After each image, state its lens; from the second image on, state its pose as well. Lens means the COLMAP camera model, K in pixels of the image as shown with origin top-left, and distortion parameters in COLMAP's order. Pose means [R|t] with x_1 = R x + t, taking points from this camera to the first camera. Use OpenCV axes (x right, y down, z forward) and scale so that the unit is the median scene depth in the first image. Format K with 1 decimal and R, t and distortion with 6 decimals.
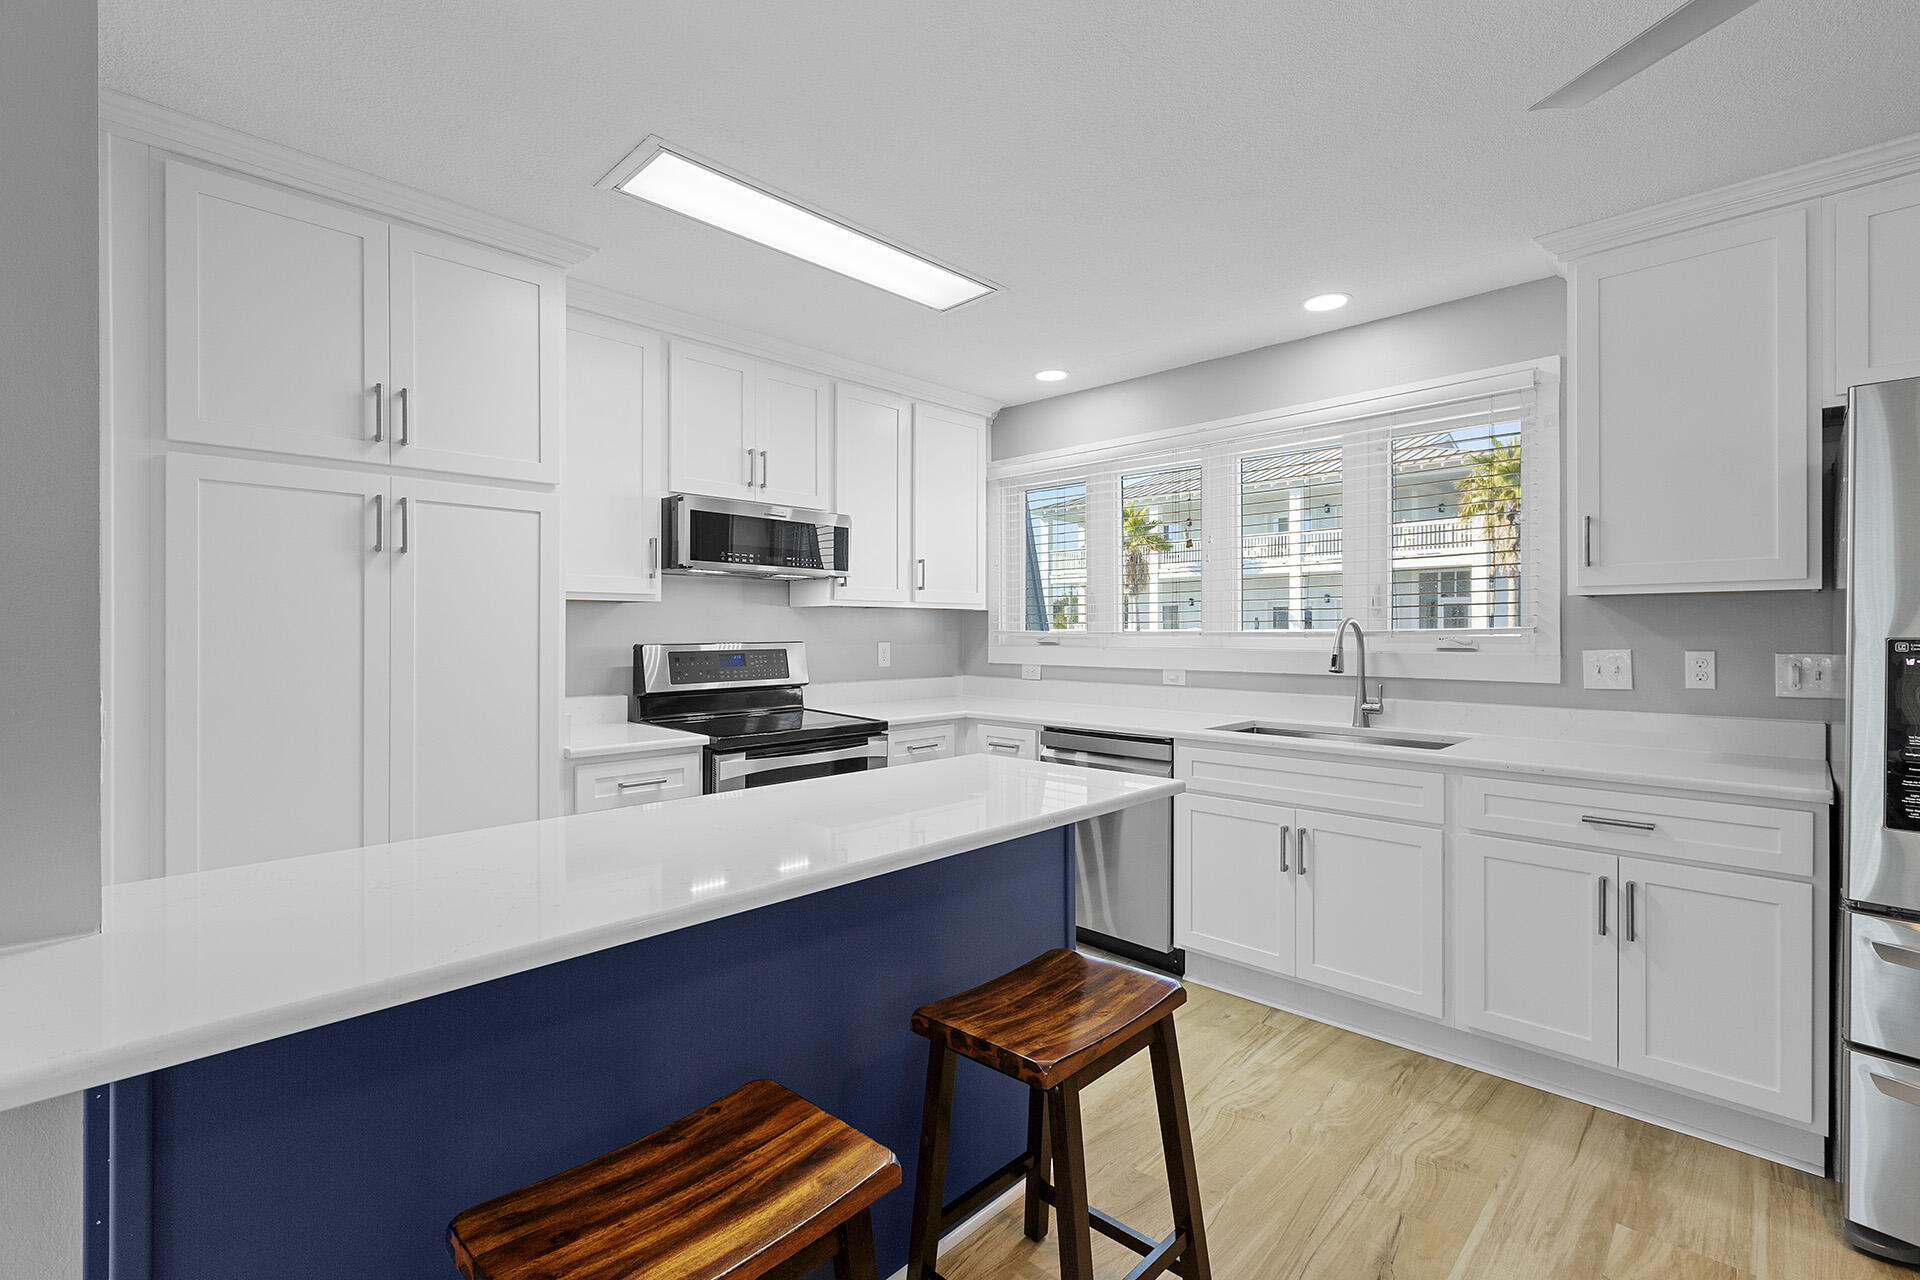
lens RADIAL K [[853.4, 0, 957.9], [0, 853.4, 625.8], [0, 0, 1]] dist [-0.001128, -0.000144]
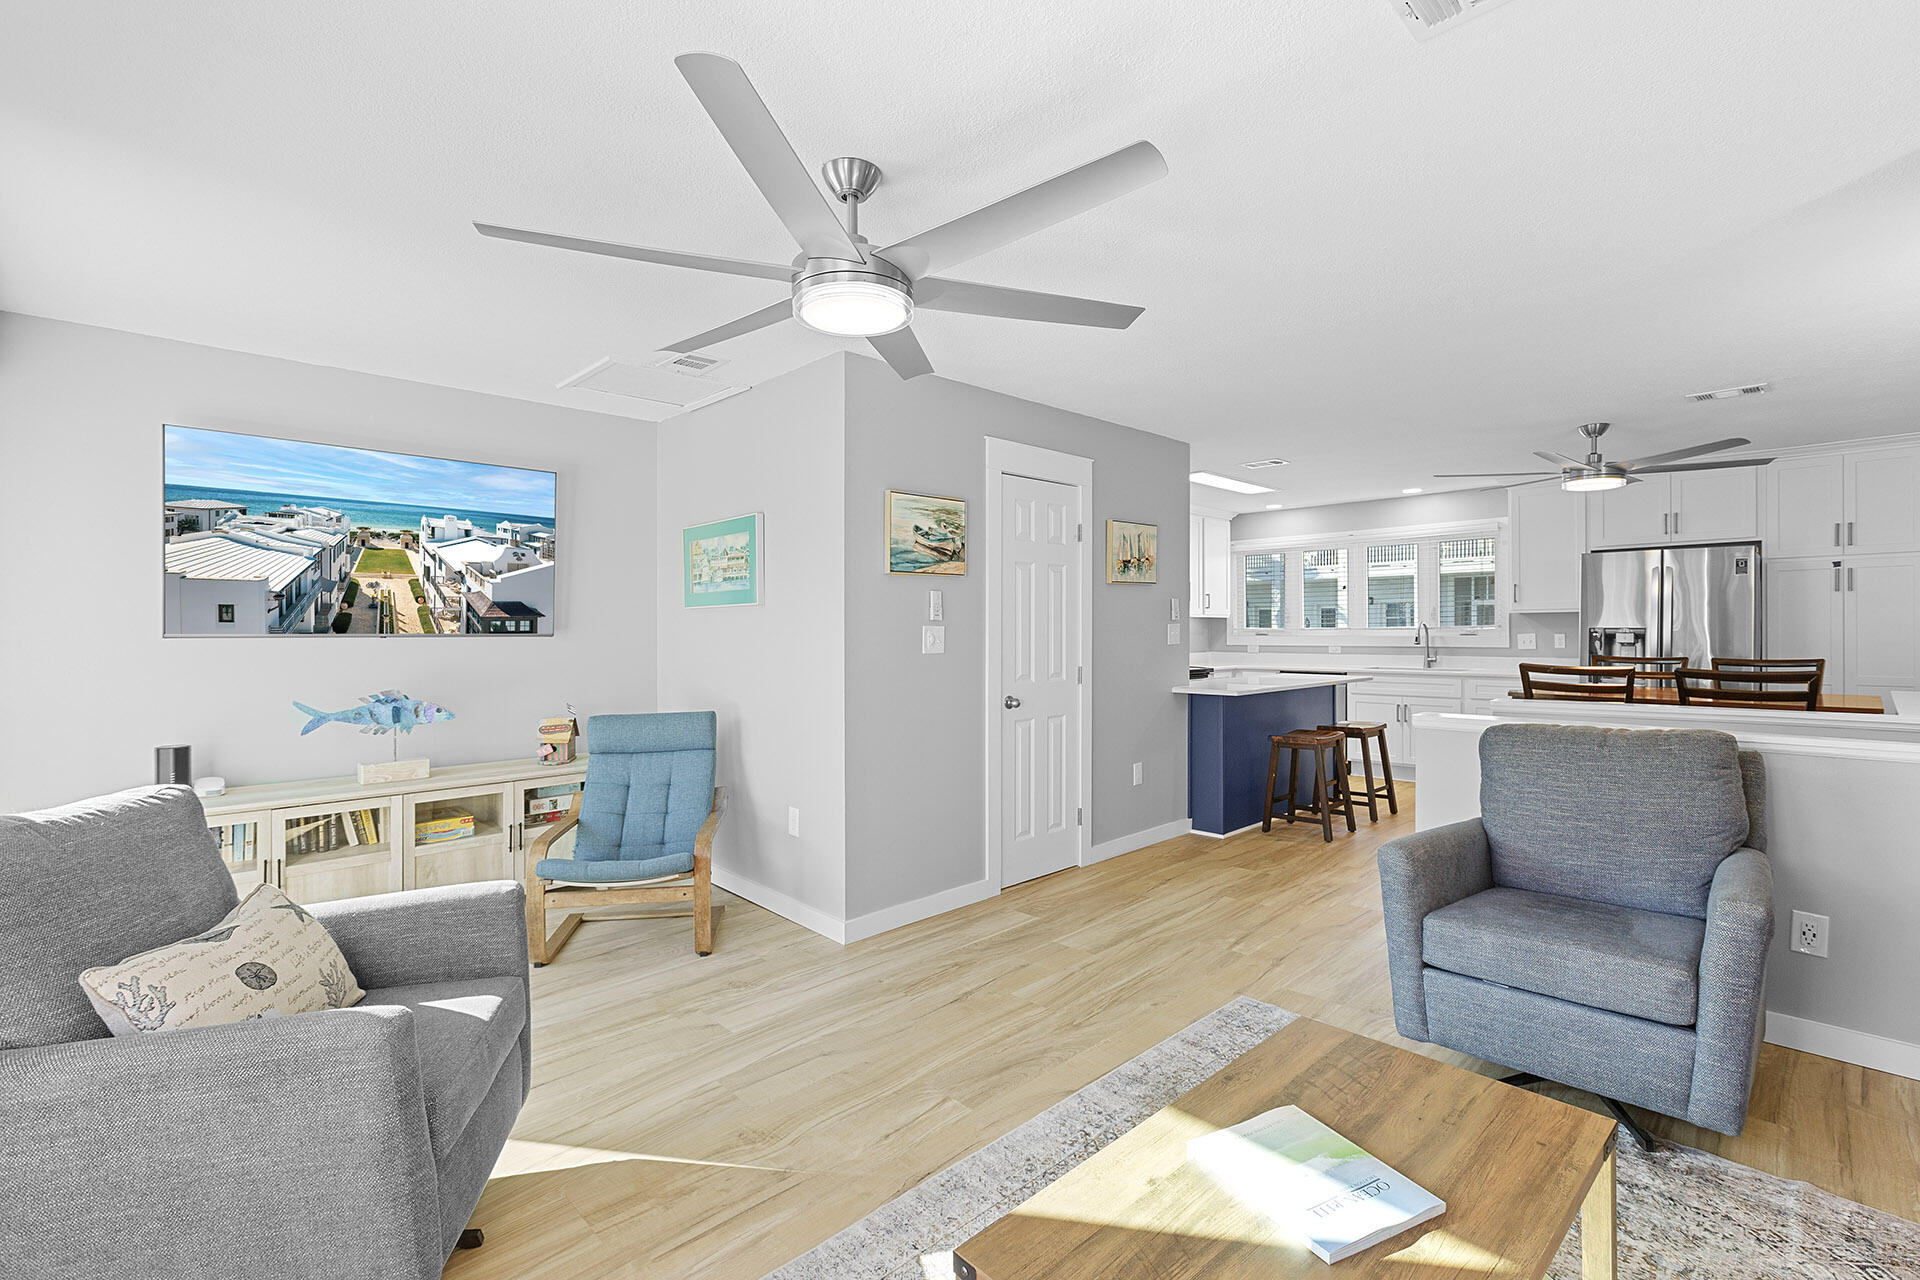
lens RADIAL K [[853.4, 0, 957.9], [0, 853.4, 625.8], [0, 0, 1]] dist [-0.001128, -0.000144]
pose [[0.999417, -0.005350, -0.033719, -0.575943], [0.005348, 0.999986, -0.000165, -0.003231], [0.033719, -0.000016, 0.999431, -1.084647]]
